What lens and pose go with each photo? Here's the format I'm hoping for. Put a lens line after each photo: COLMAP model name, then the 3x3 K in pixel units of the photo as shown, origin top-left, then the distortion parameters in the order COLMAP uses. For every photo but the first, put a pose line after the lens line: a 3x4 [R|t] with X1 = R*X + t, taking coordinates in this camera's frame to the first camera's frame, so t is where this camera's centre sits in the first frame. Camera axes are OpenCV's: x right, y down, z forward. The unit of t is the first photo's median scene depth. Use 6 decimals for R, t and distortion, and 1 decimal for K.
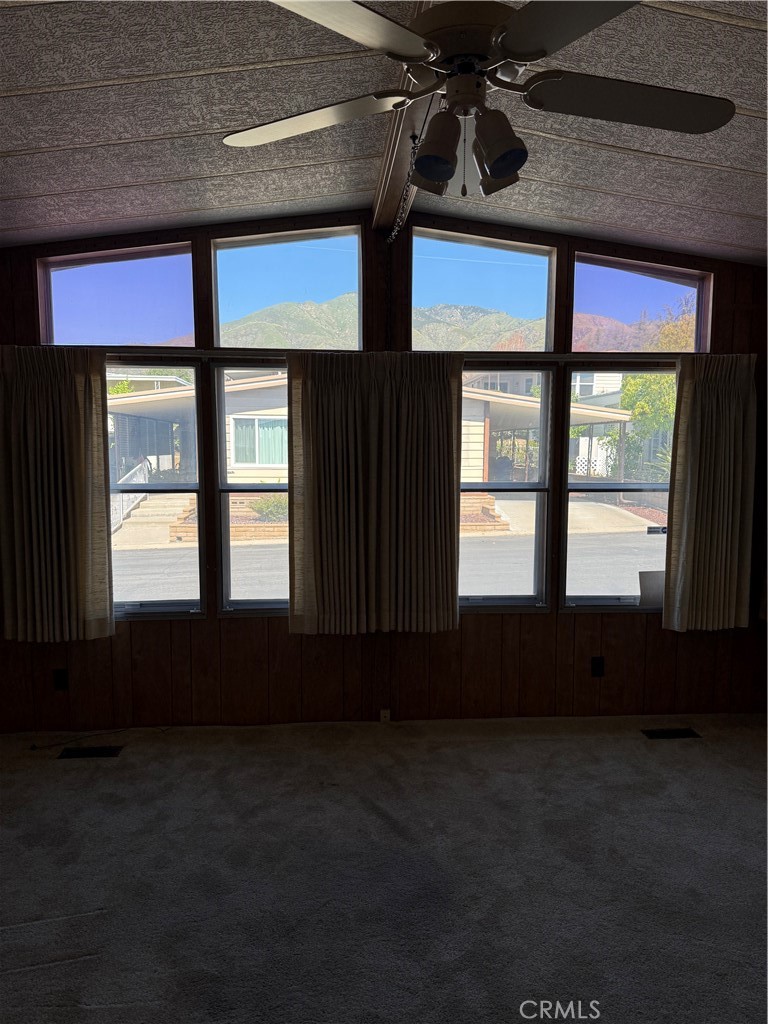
lens RADIAL K [[703.5, 0, 383.9], [0, 703.5, 497.2], [0, 0, 1]] dist [0.065299, -0.000711]
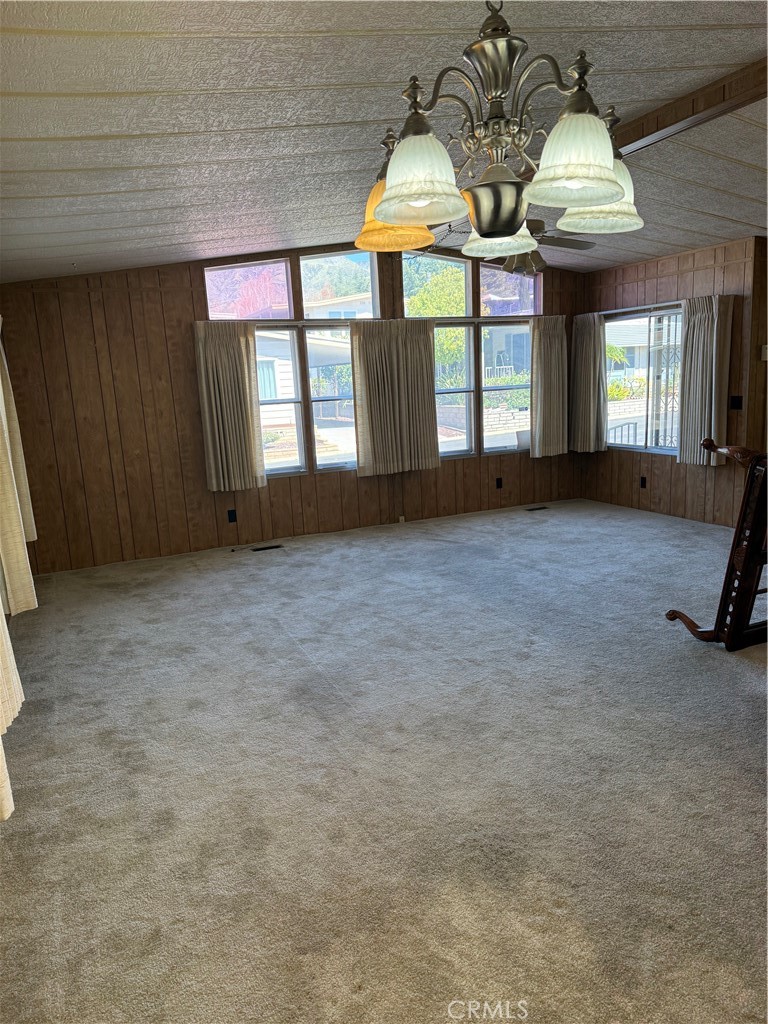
lens RADIAL K [[703.5, 0, 383.9], [0, 703.5, 497.2], [0, 0, 1]] dist [0.065299, -0.000711]
pose [[0.938028, -0.105714, 0.330042, -0.666953], [0.077681, 0.992244, 0.097041, 0.072302], [-0.337741, -0.065389, 0.938965, -0.727789]]
